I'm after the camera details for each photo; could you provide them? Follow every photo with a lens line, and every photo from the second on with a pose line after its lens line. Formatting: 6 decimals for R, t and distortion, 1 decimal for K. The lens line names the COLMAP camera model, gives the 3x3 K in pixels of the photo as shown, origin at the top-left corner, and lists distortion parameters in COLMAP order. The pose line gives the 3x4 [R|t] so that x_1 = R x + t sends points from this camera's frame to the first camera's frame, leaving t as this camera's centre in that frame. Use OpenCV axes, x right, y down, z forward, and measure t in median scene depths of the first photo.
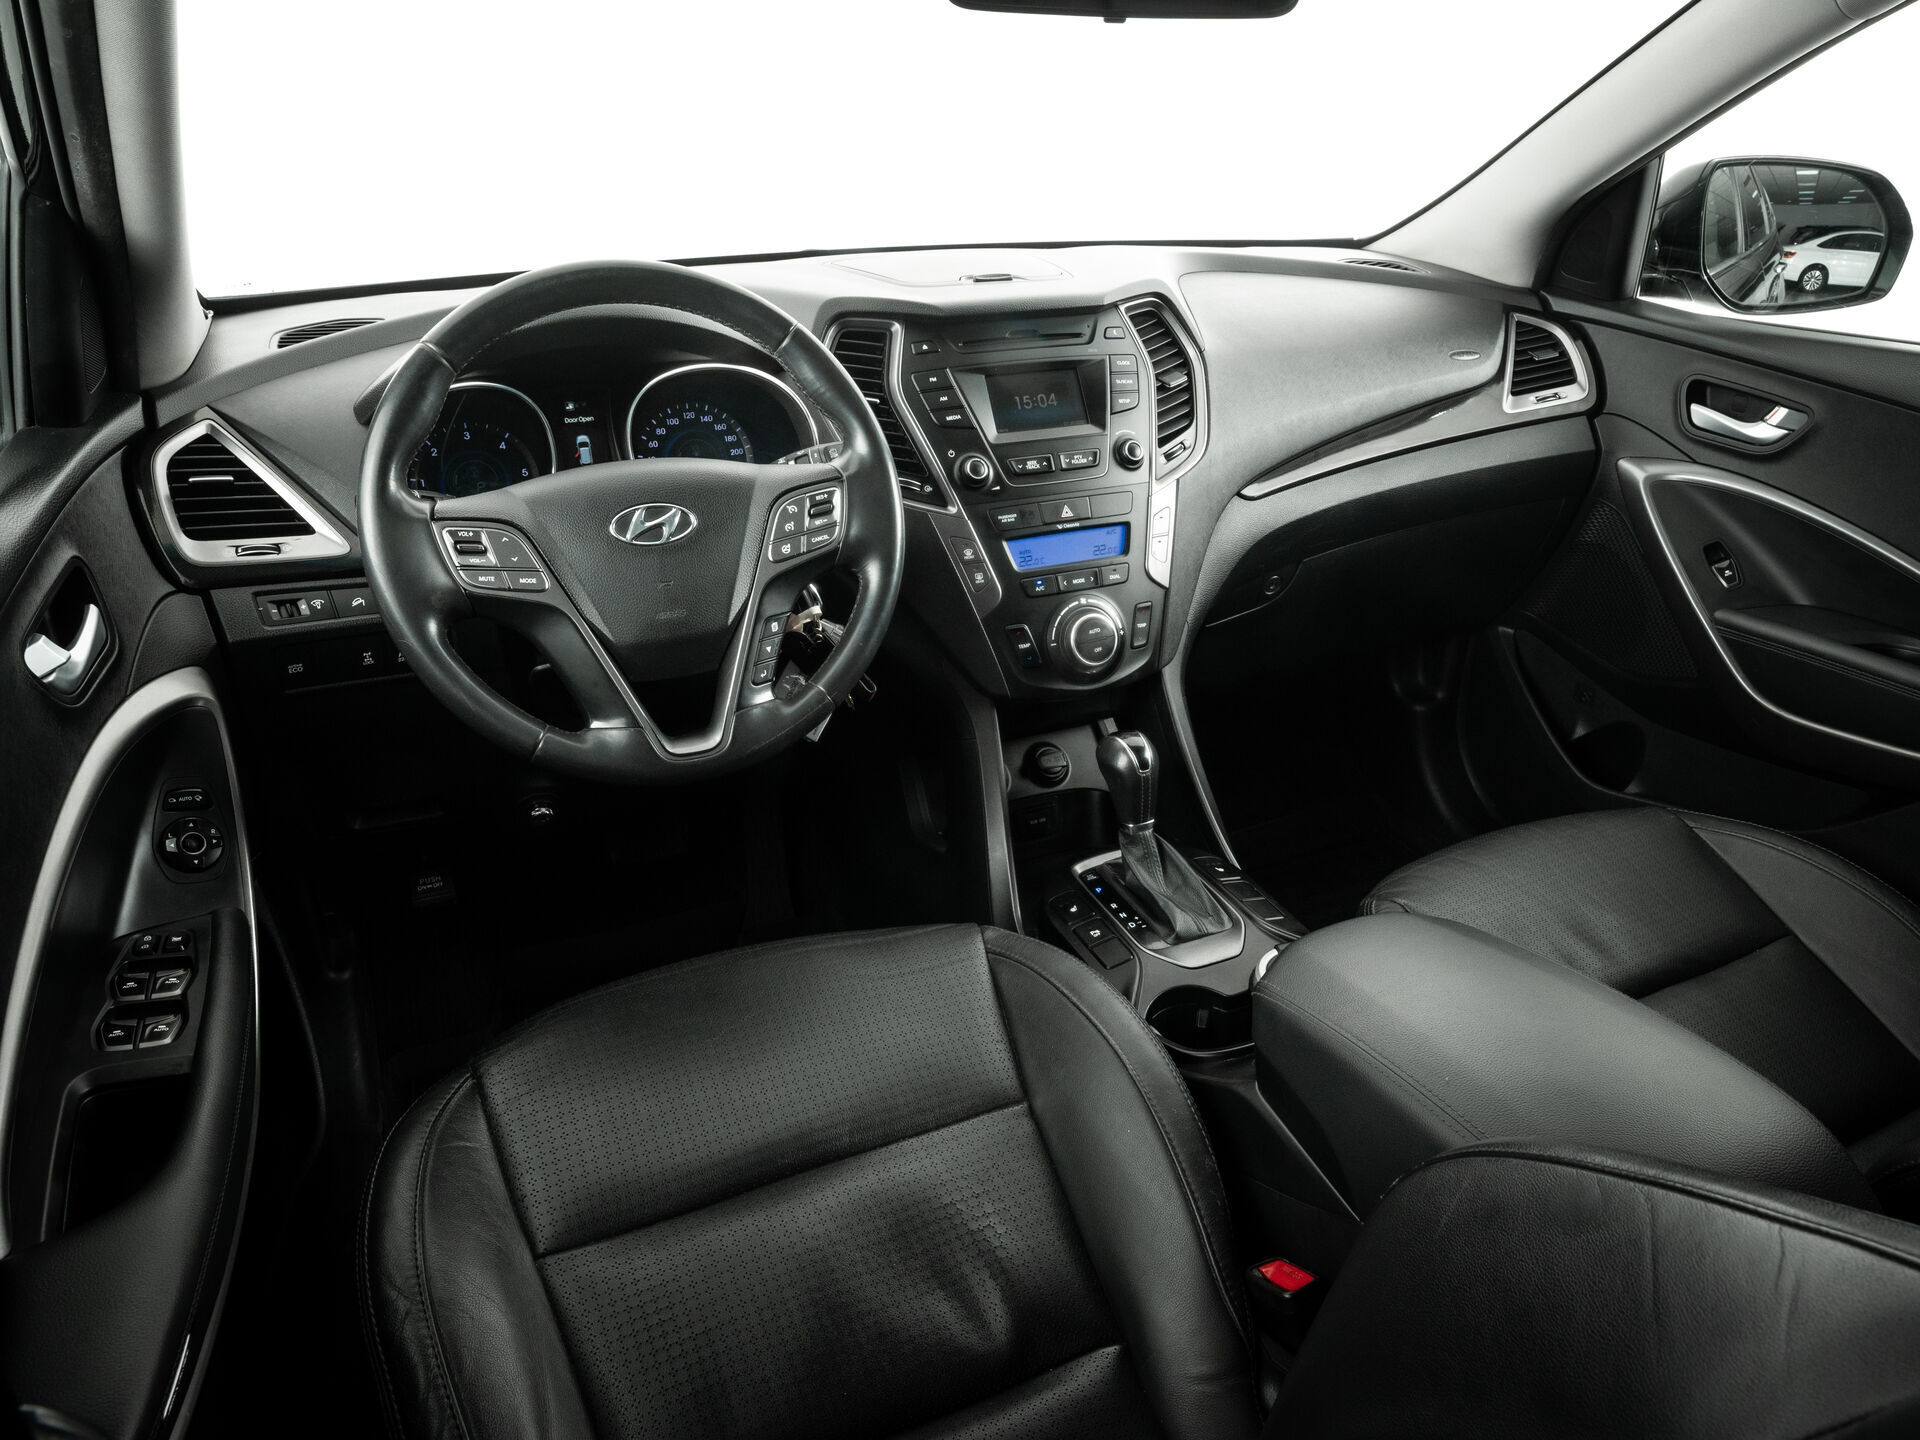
lens RADIAL K [[1283.3, 0, 976.6], [0, 1283.3, 711.3], [0, 0, 1]] dist [-0.019662, -0.002980]
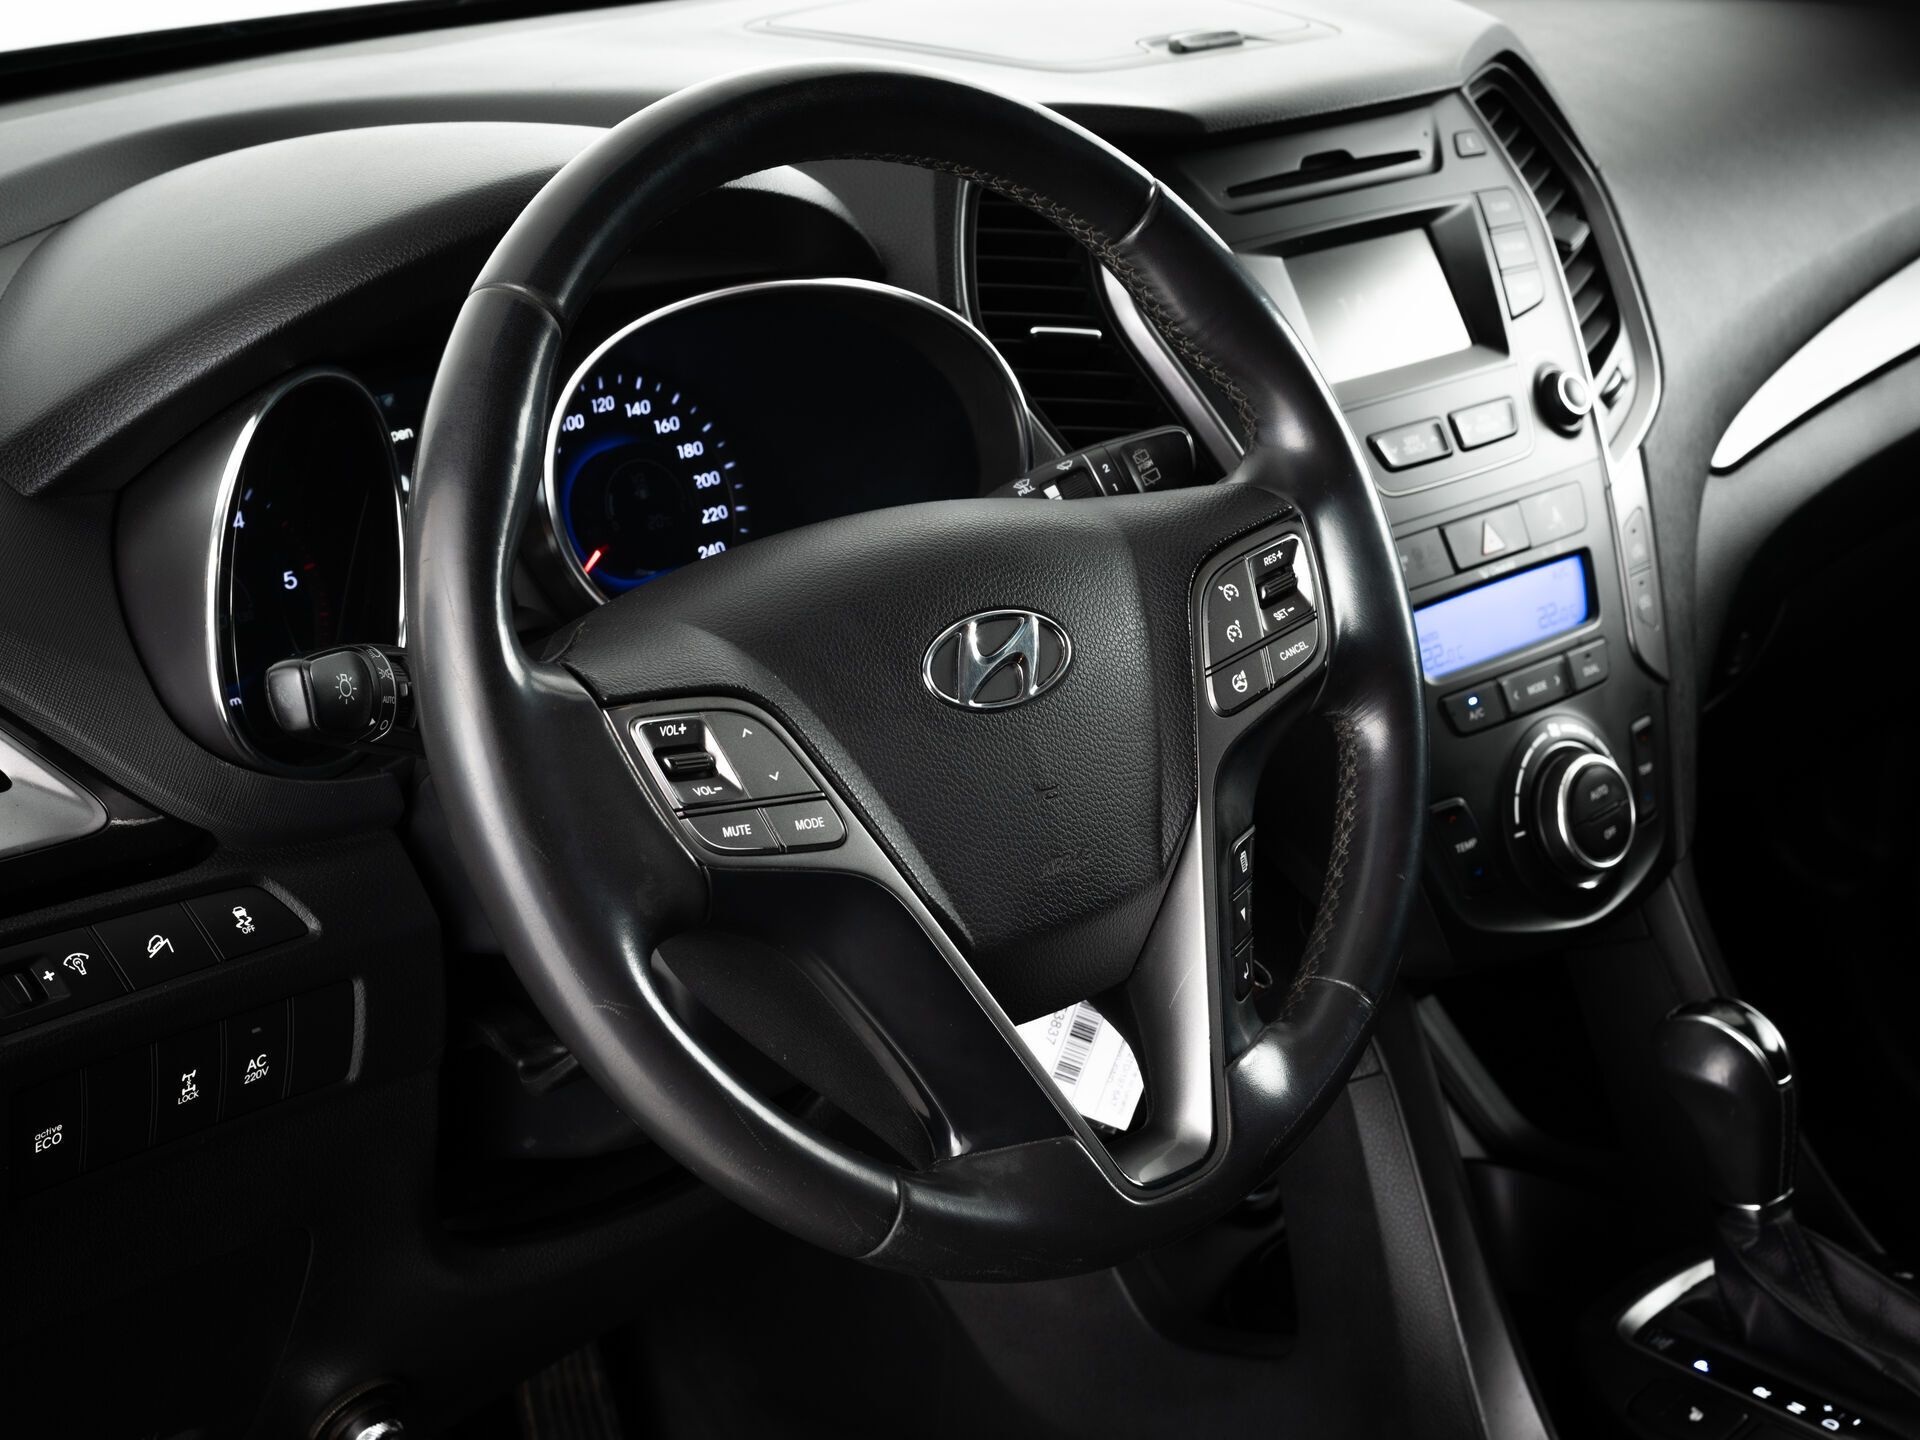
lens RADIAL K [[3263.5, 0, 974.3], [0, 3263.5, 705.9], [0, 0, 1]] dist [0.010051, 0.000000]
pose [[0.942393, -0.118779, 0.312710, -0.535761], [0.149778, 0.985720, -0.076962, -0.042357], [-0.299103, 0.119365, 0.946726, -0.027784]]
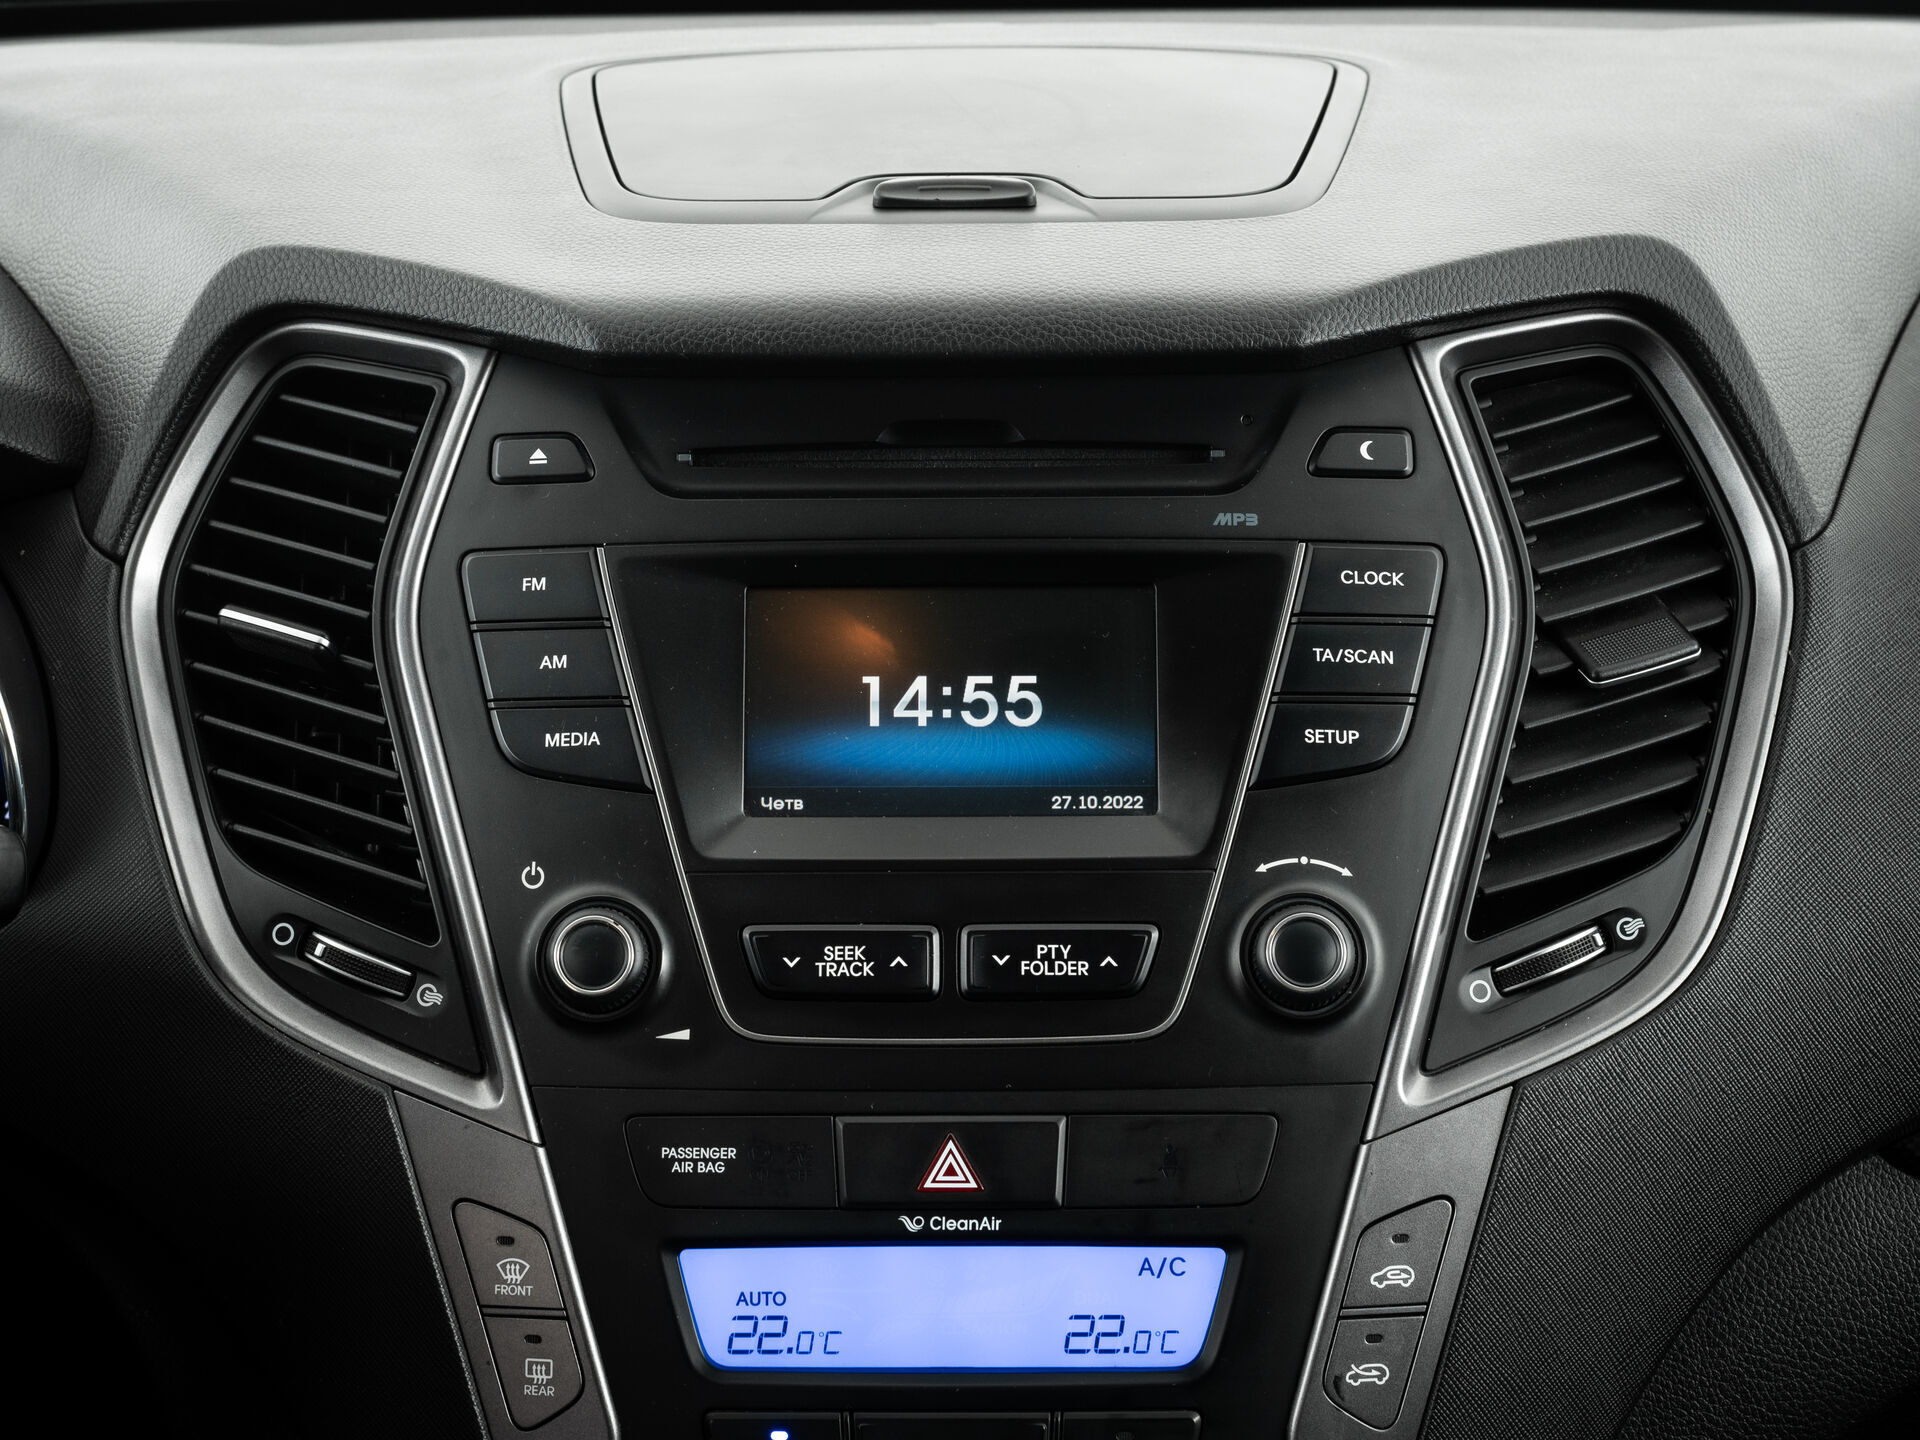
lens RADIAL K [[3263.5, 0, 960.8], [0, 3263.5, 687.7], [0, 0, 1]] dist [0.010051, 0.000000]
pose [[0.903180, 0.144723, -0.404131, 0.359751], [-0.173836, 0.984113, -0.036080, -0.258093], [0.392489, 0.102839, 0.913989, 0.477444]]
